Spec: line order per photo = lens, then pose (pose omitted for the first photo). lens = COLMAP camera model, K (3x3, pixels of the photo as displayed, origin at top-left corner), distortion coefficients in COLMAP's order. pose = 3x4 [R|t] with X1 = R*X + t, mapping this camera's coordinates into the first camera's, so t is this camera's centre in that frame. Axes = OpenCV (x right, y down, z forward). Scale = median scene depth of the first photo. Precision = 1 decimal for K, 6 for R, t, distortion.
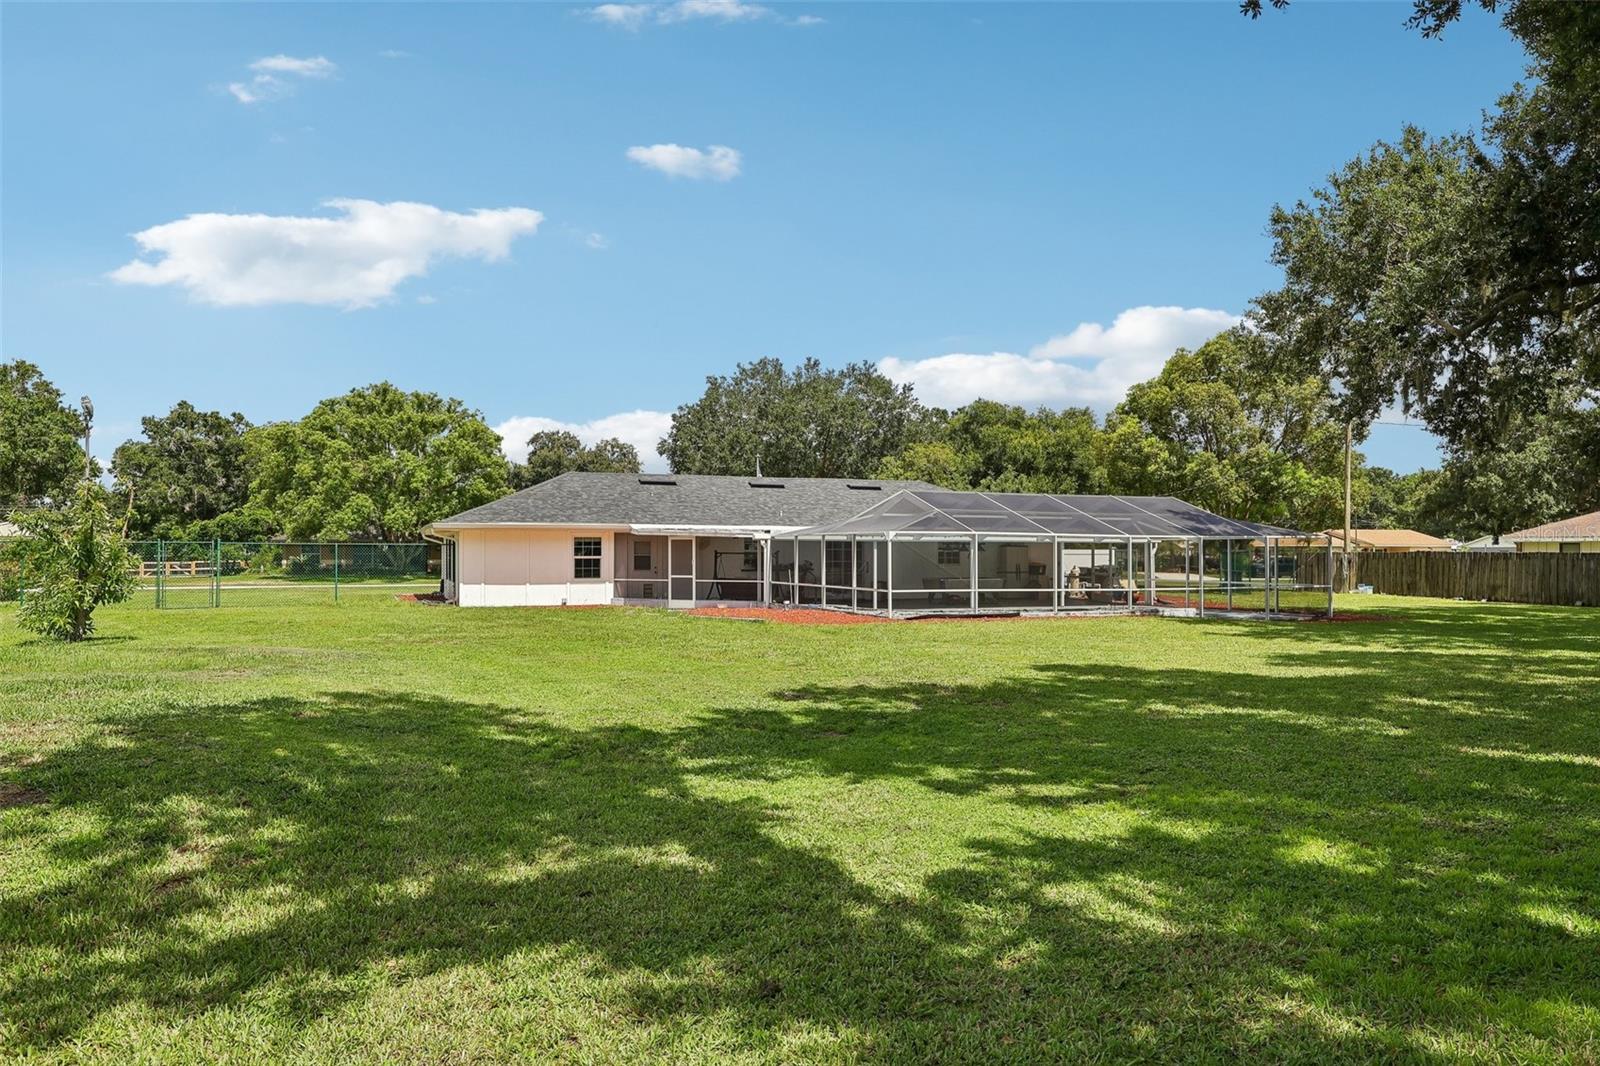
lens RADIAL K [[1079.0, 0, 800.7], [0, 1079.0, 534.3], [0, 0, 1]] dist [-0.005791, 0.002687]
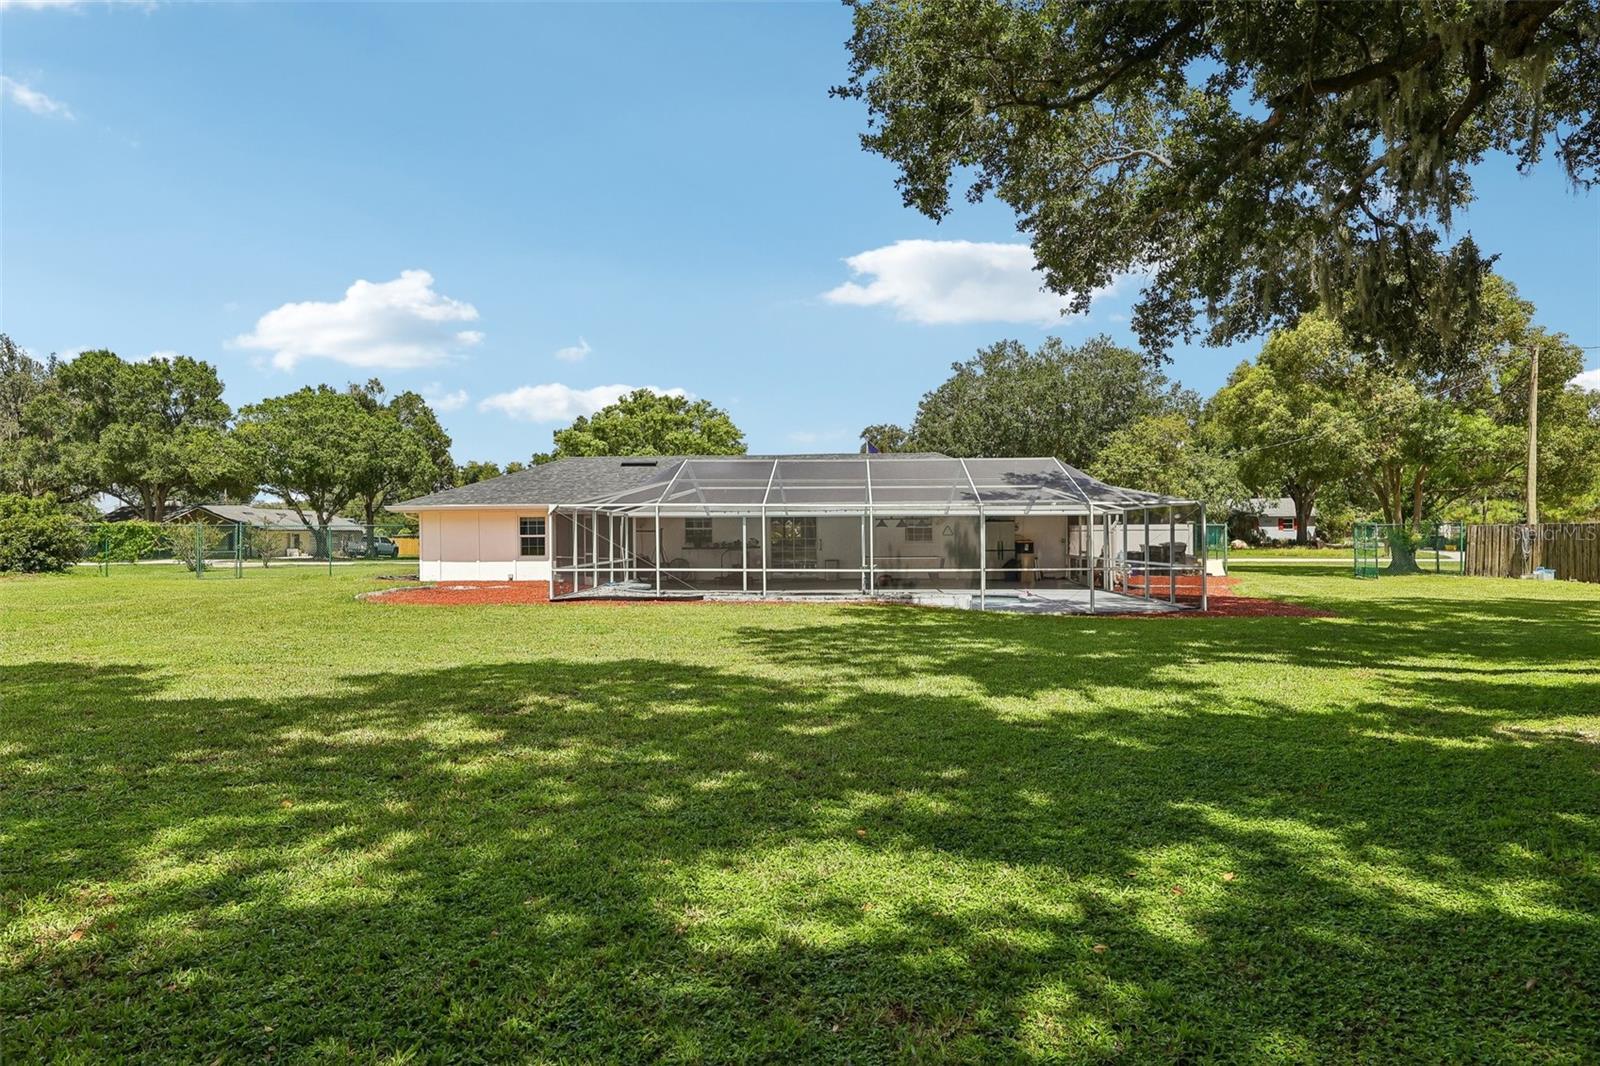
lens RADIAL K [[964.3, 0, 799.9], [0, 964.3, 531.0], [0, 0, 1]] dist [0.000712, -0.001510]
pose [[0.913686, -0.007787, -0.406347, 0.426887], [0.013234, 0.999856, 0.010597, 0.009781], [0.406206, -0.015060, 0.913658, 0.239017]]
